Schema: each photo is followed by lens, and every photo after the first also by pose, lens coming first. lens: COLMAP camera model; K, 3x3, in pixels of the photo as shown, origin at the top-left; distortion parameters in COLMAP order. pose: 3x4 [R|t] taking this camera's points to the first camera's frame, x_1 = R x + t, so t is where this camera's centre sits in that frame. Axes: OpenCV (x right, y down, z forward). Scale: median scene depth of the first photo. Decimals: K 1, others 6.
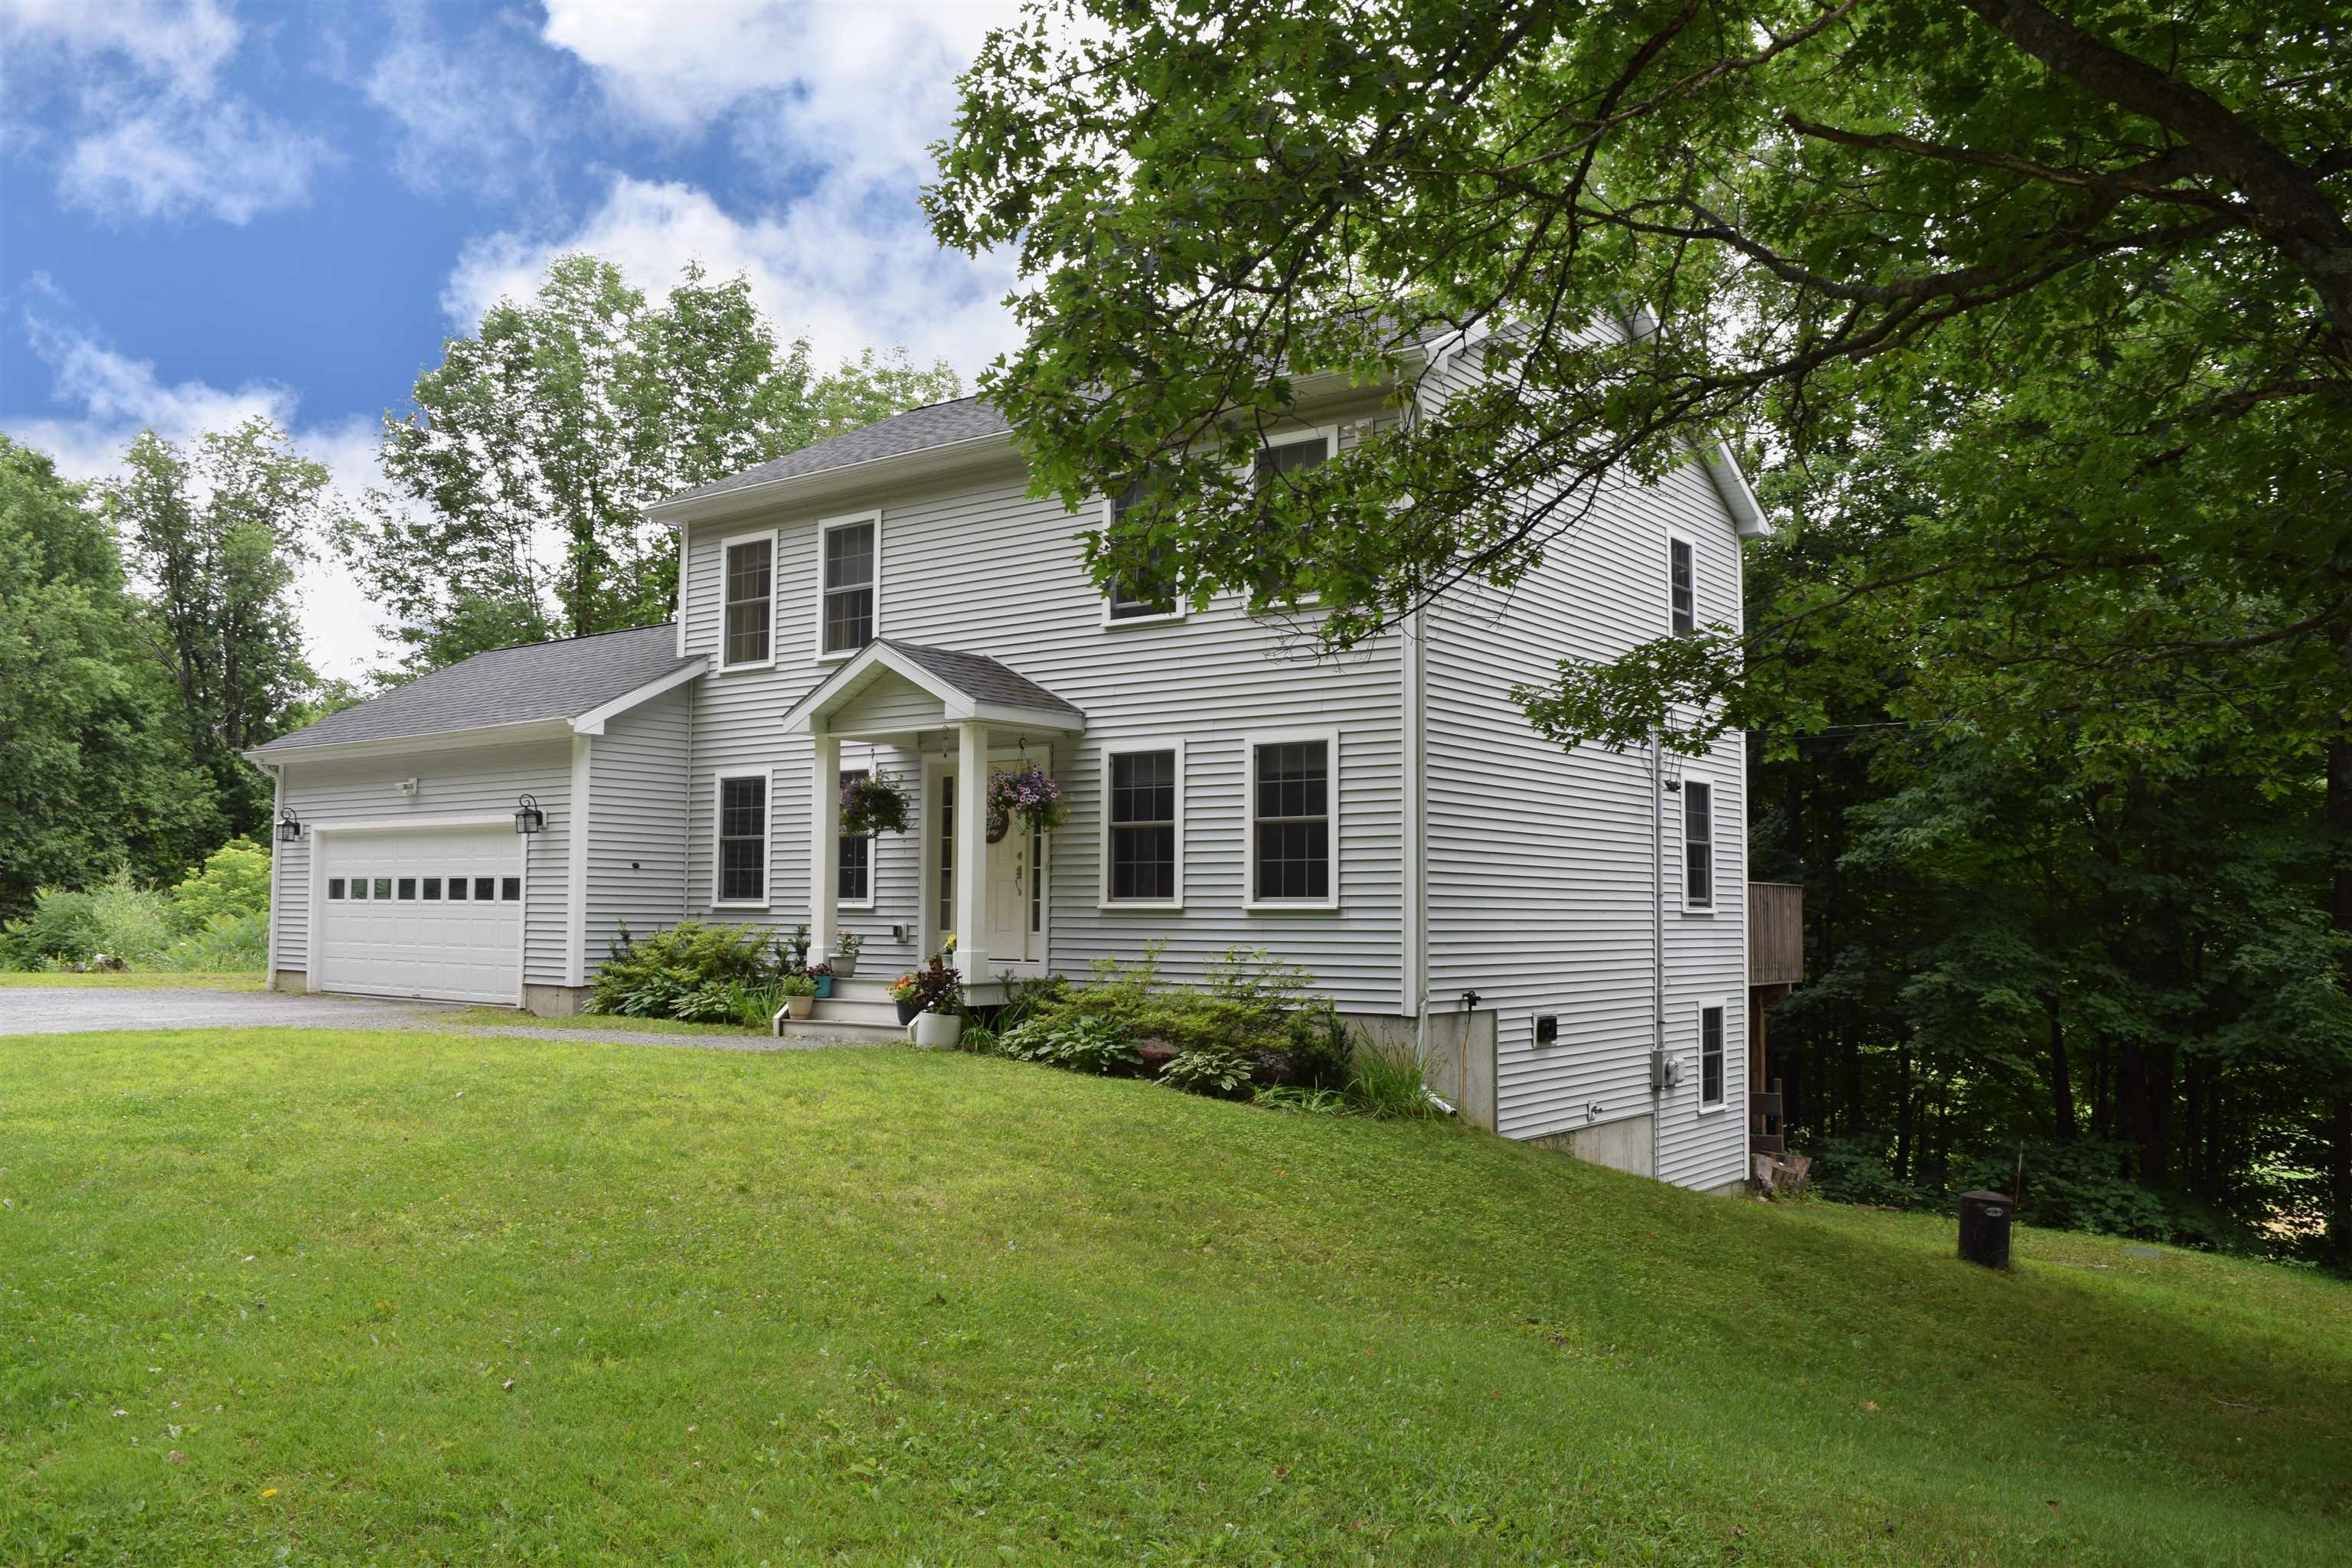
lens RADIAL K [[1811.1, 0, 1176.0], [0, 1811.1, 784.0], [0, 0, 1]] dist [-0.094151, 0.011091]
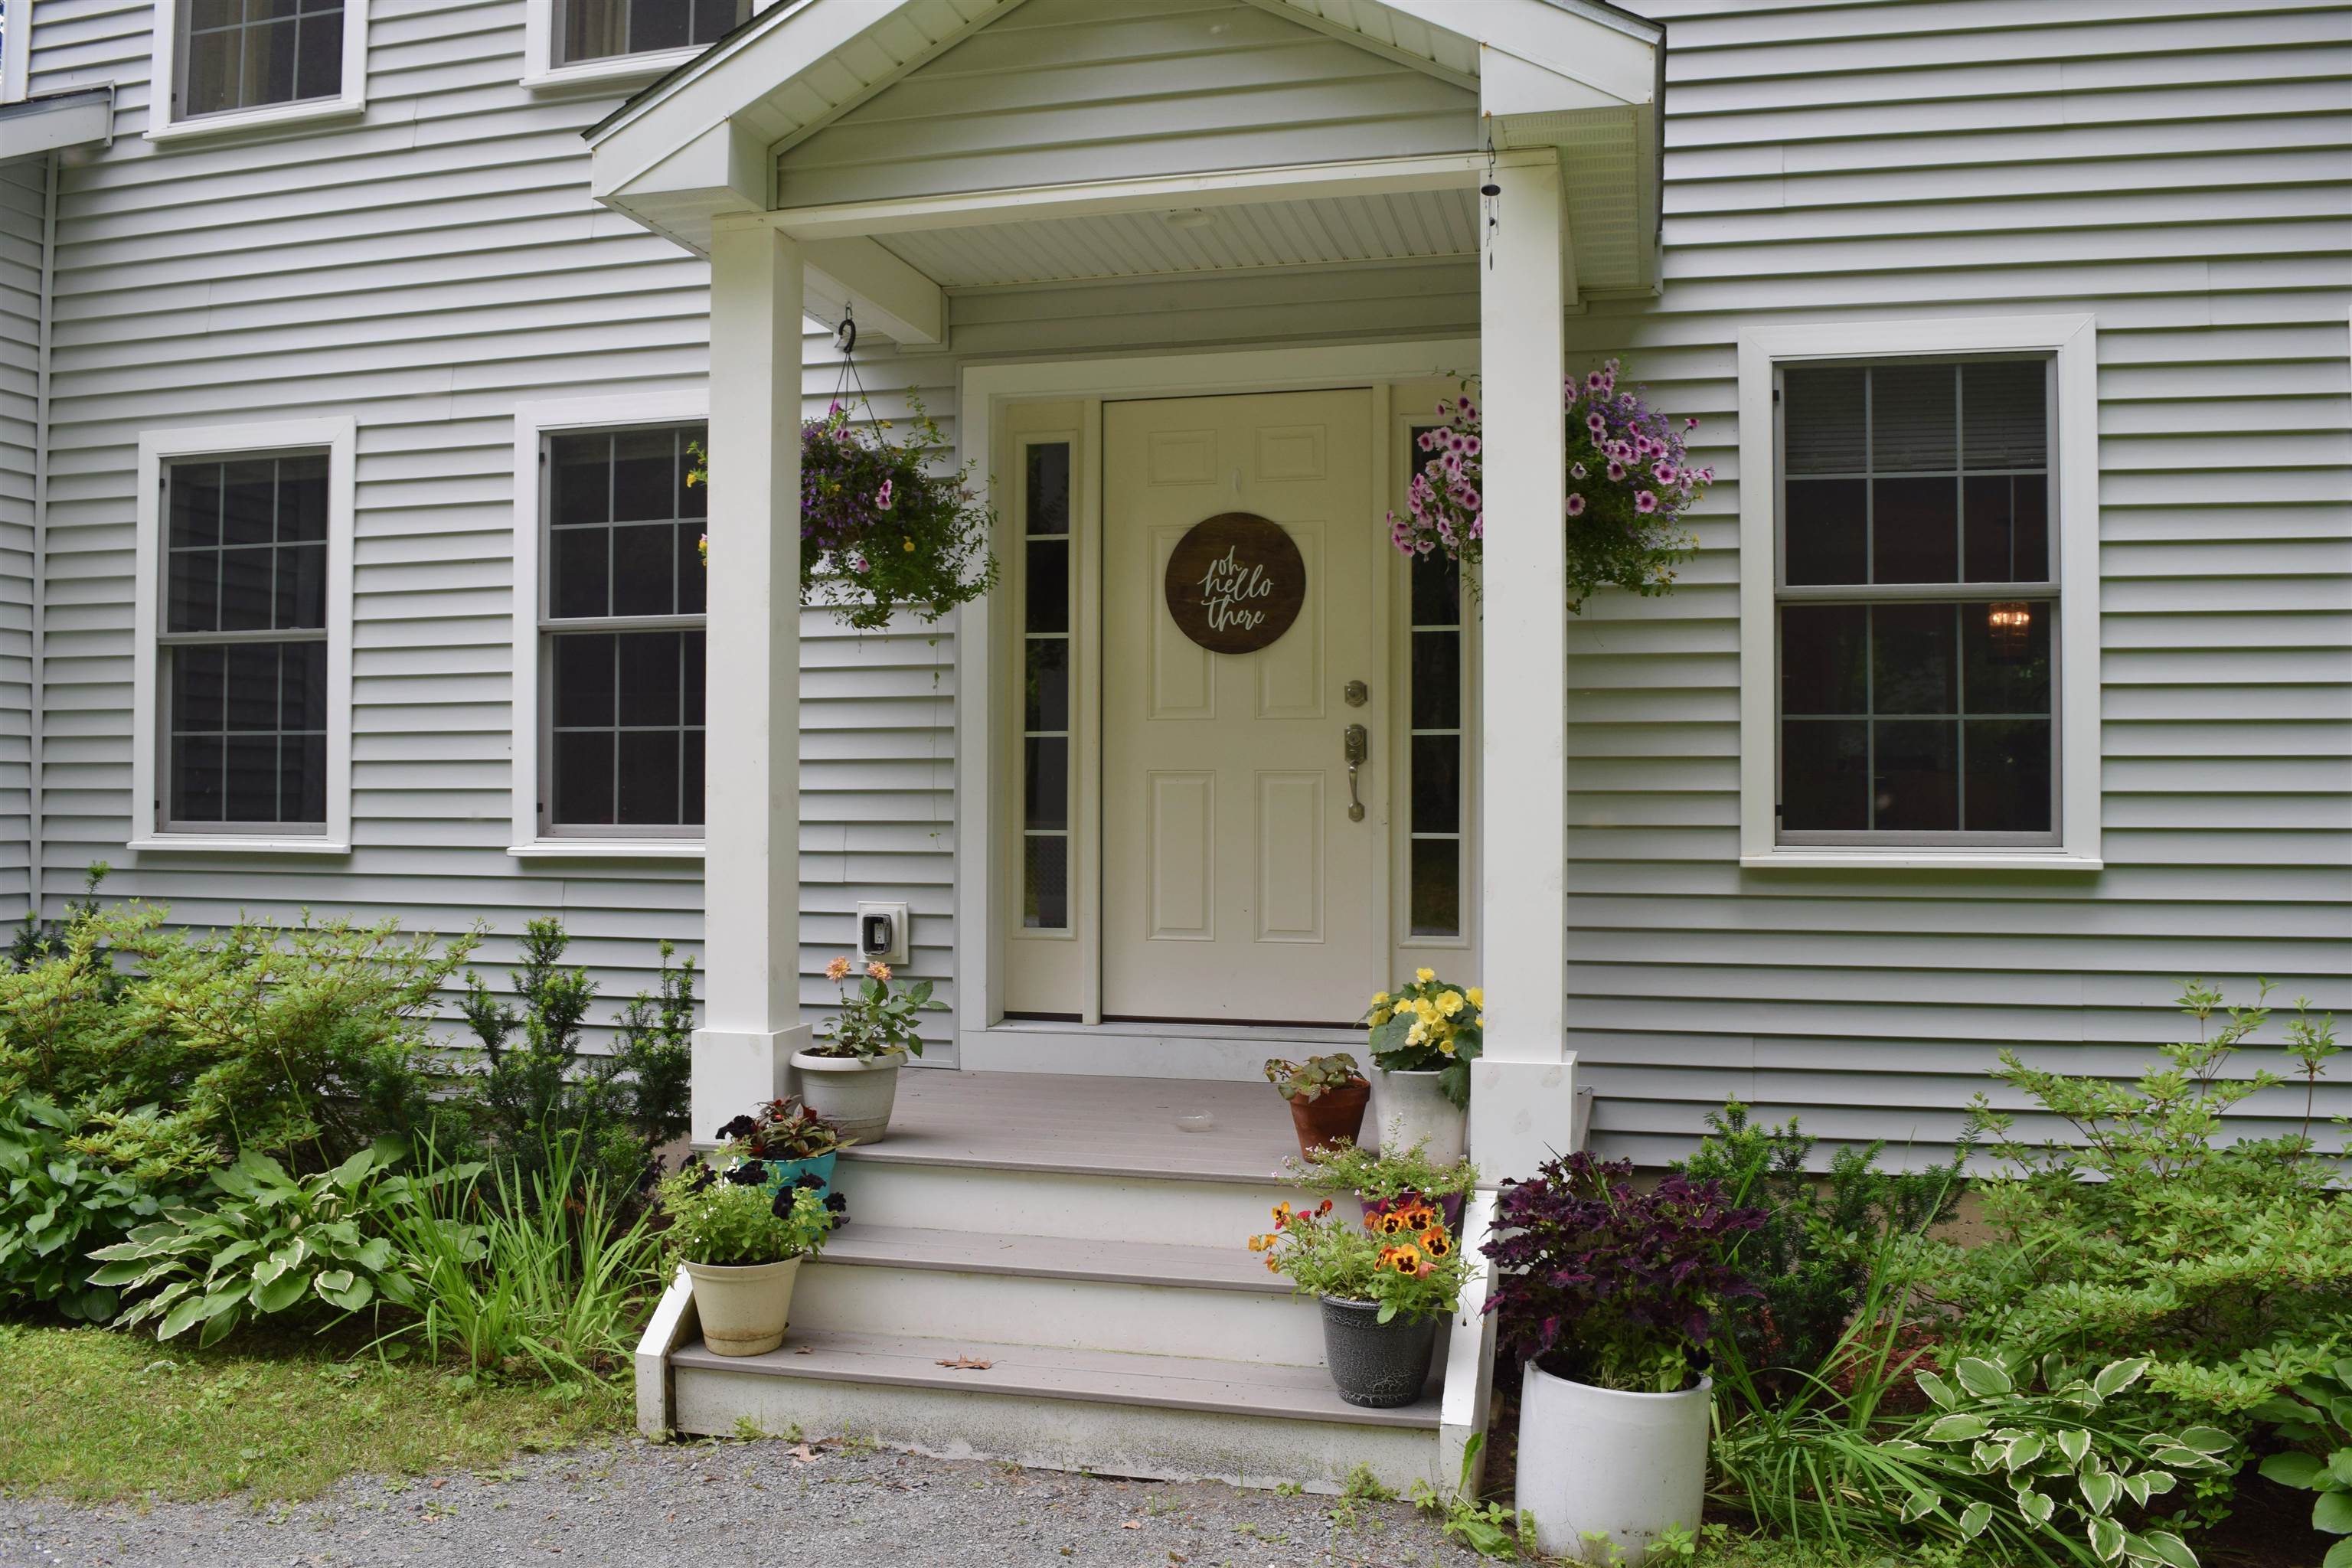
lens RADIAL K [[1811.1, 0, 1176.0], [0, 1811.1, 784.0], [0, 0, 1]] dist [-0.094151, 0.011091]
pose [[0.921423, -0.002489, 0.388552, -0.212906], [-0.024468, 0.997623, 0.064416, 0.032298], [-0.387789, -0.068861, 0.919172, 0.651017]]
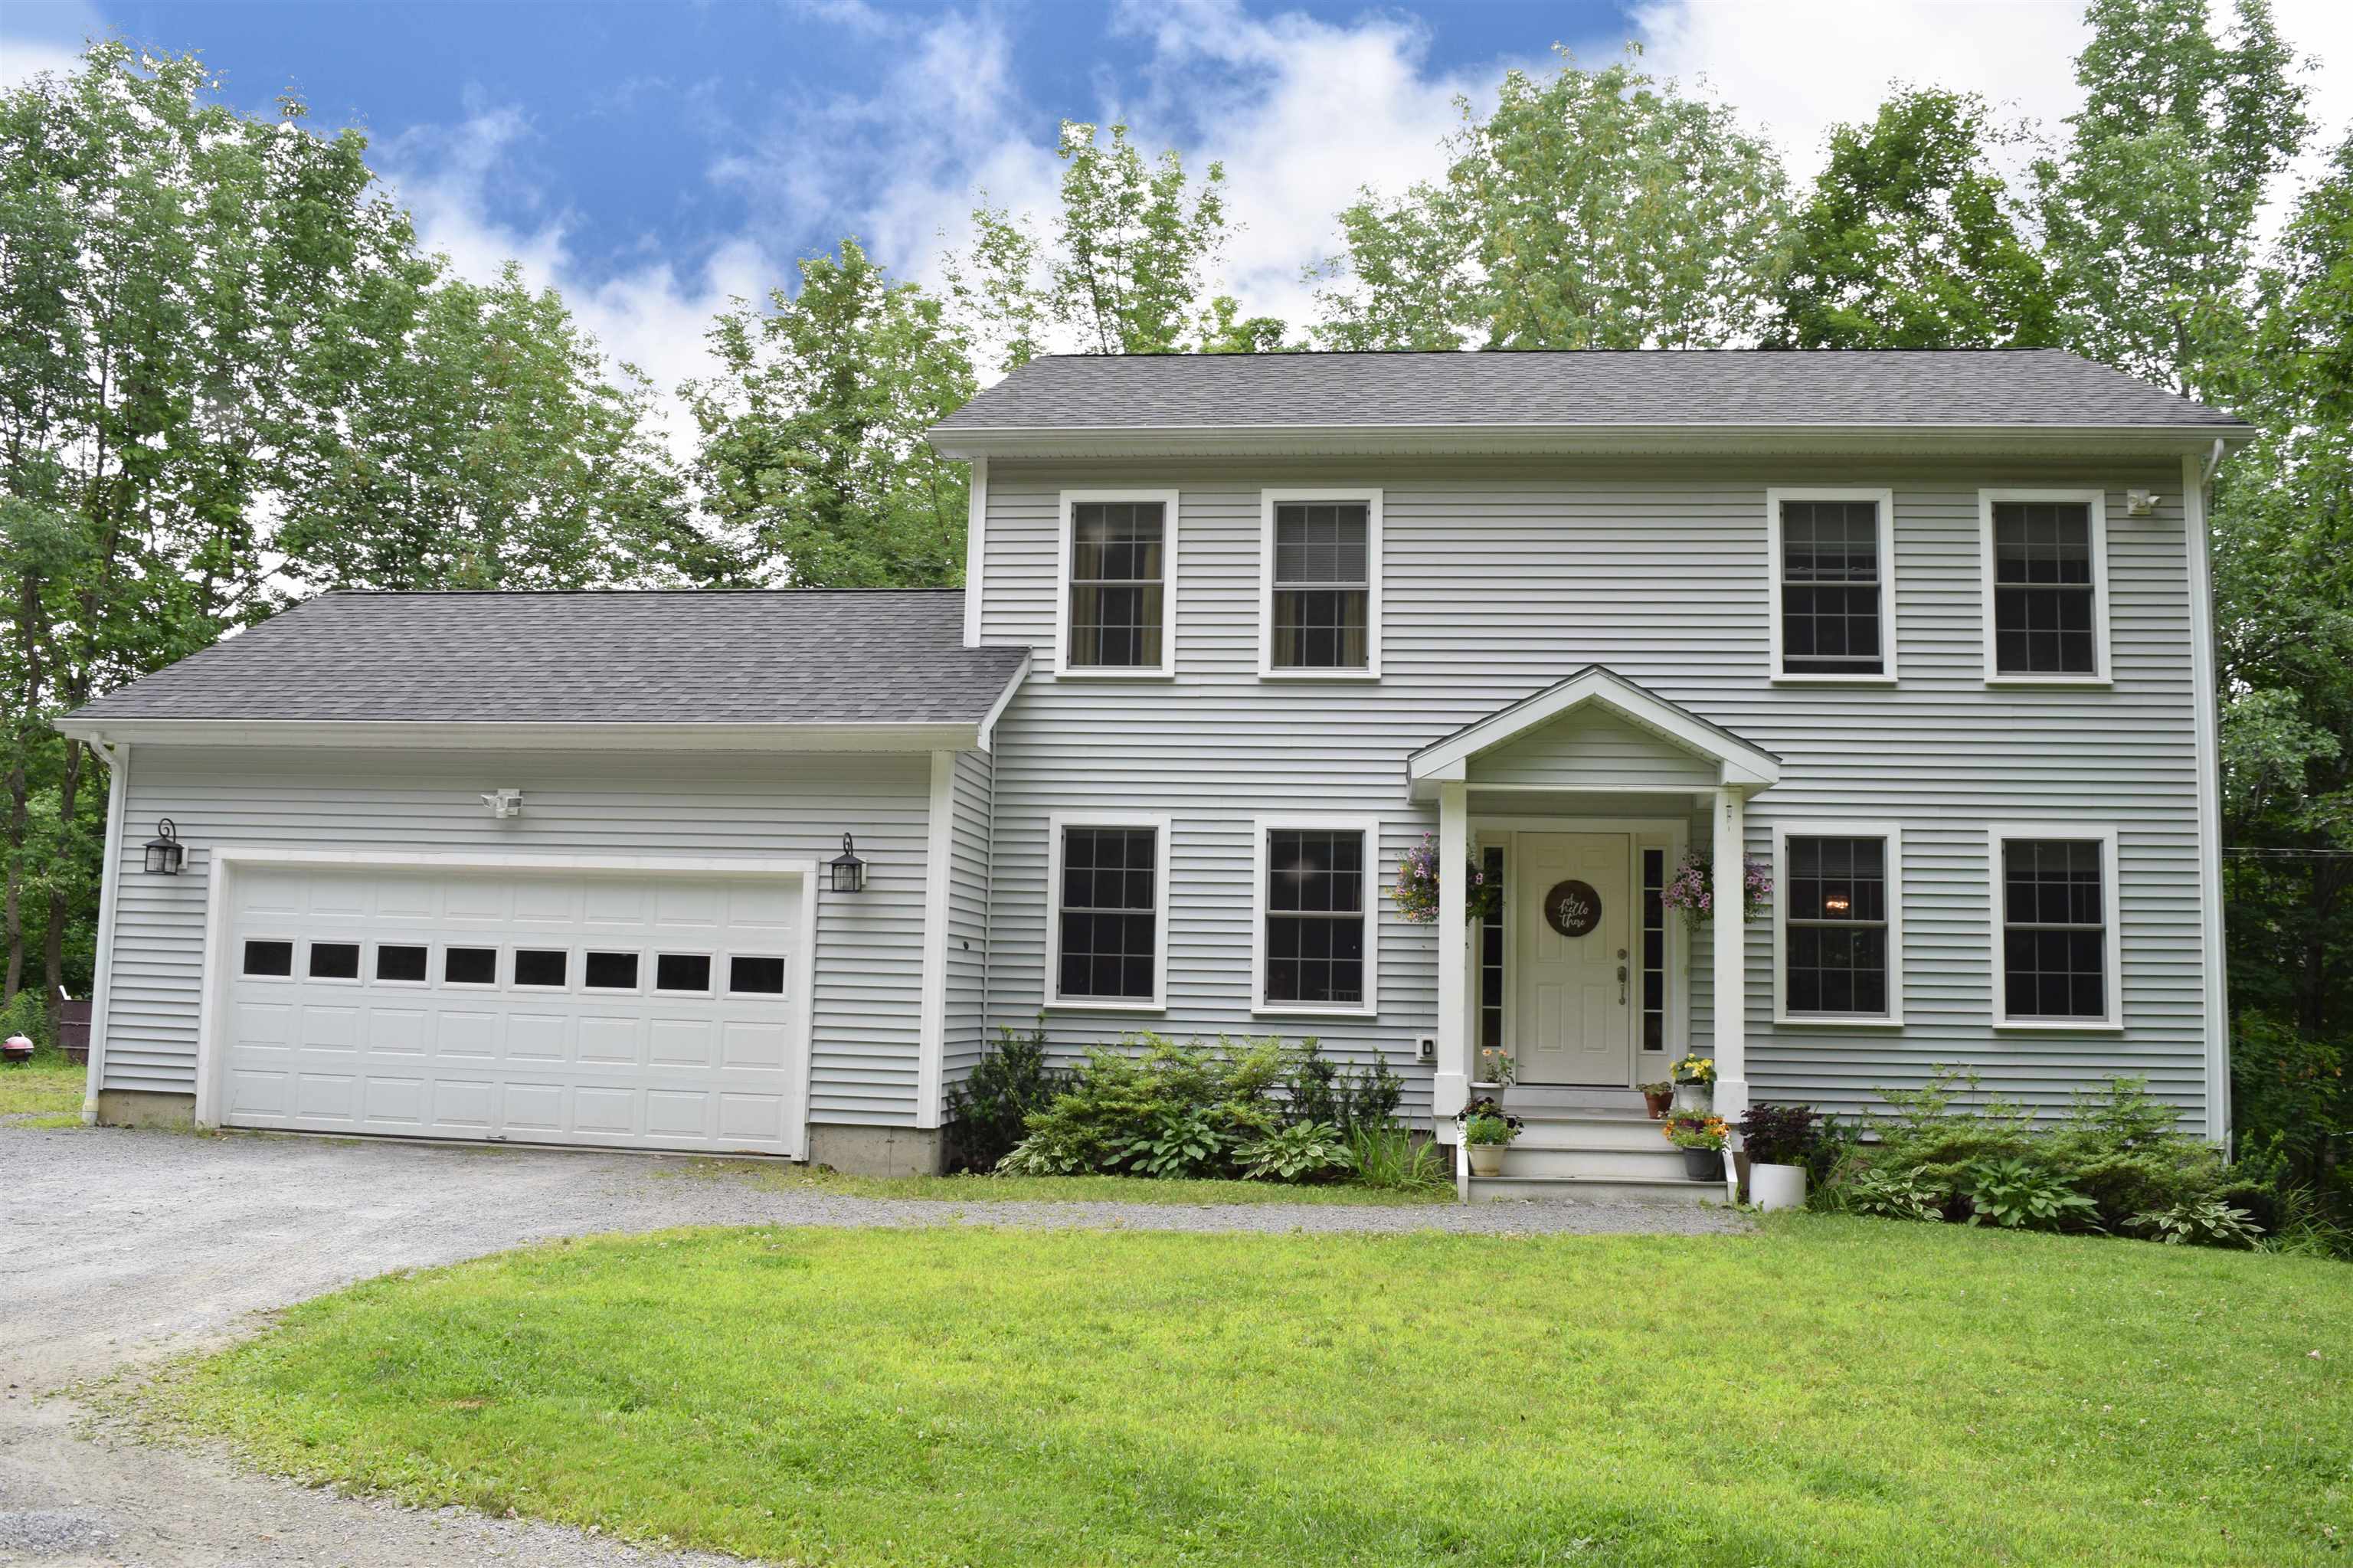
lens RADIAL K [[1811.9, 0, 1176.5], [0, 1811.9, 784.0], [0, 0, 1]] dist [-0.094151, 0.011091]
pose [[0.865184, 0.073051, 0.496105, -0.587139], [-0.057229, 0.997252, -0.047039, 0.012254], [-0.498178, 0.012305, 0.866987, 0.370492]]
